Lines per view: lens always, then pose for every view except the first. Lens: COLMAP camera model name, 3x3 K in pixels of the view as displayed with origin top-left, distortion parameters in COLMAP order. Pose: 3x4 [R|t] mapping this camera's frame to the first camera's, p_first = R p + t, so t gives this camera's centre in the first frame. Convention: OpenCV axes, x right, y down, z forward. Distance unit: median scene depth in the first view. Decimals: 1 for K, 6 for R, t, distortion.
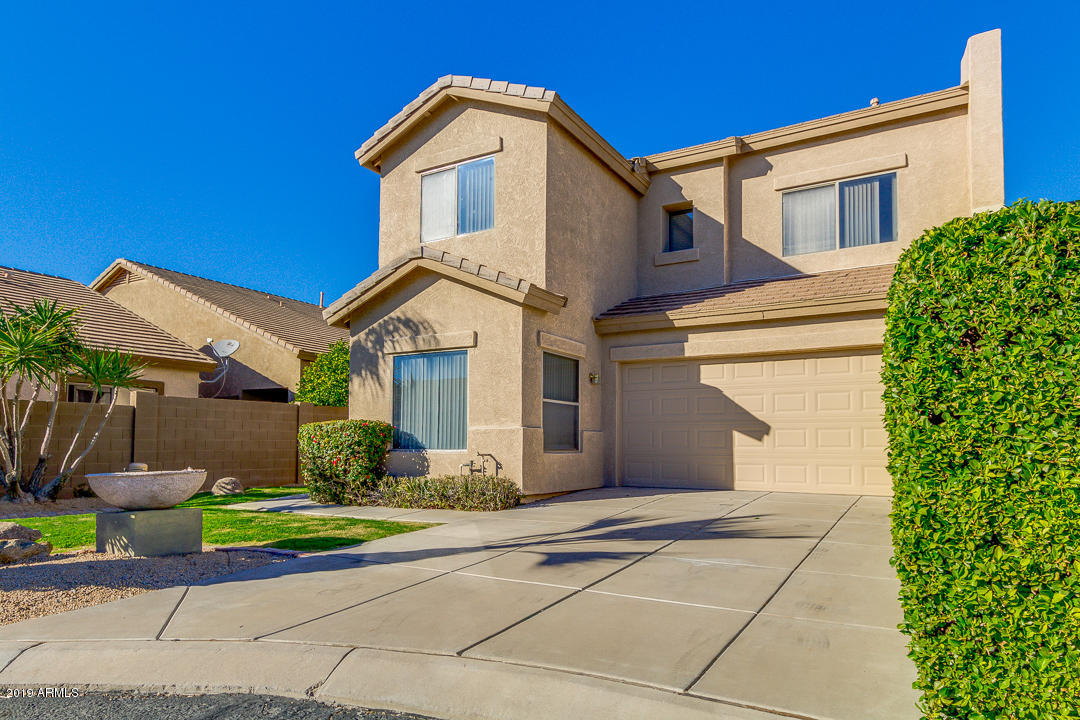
lens RADIAL K [[717.4, 0, 537.9], [0, 717.4, 448.6], [0, 0, 1]] dist [0.004037, 0.002506]
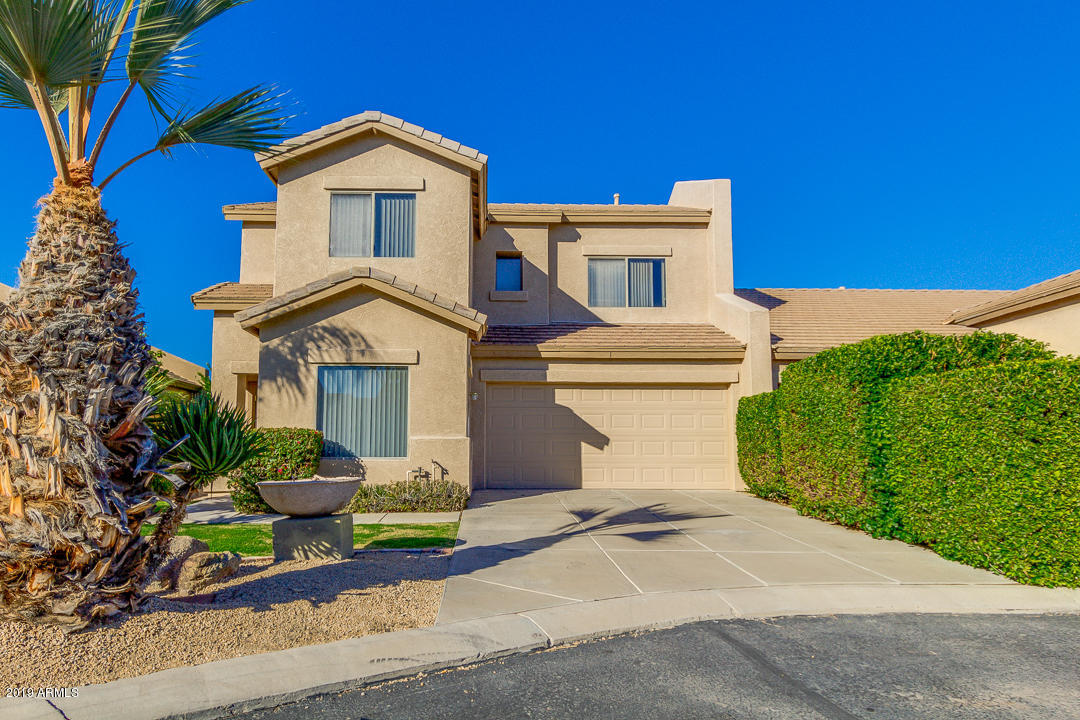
lens RADIAL K [[731.6, 0, 538.8], [0, 731.6, 422.6], [0, 0, 1]] dist [0.002254, -0.000664]
pose [[0.826303, 0.023720, 0.562725, -0.521857], [0.002634, 0.998939, -0.045976, 0.000274], [-0.563219, 0.039472, 0.825364, -0.029151]]
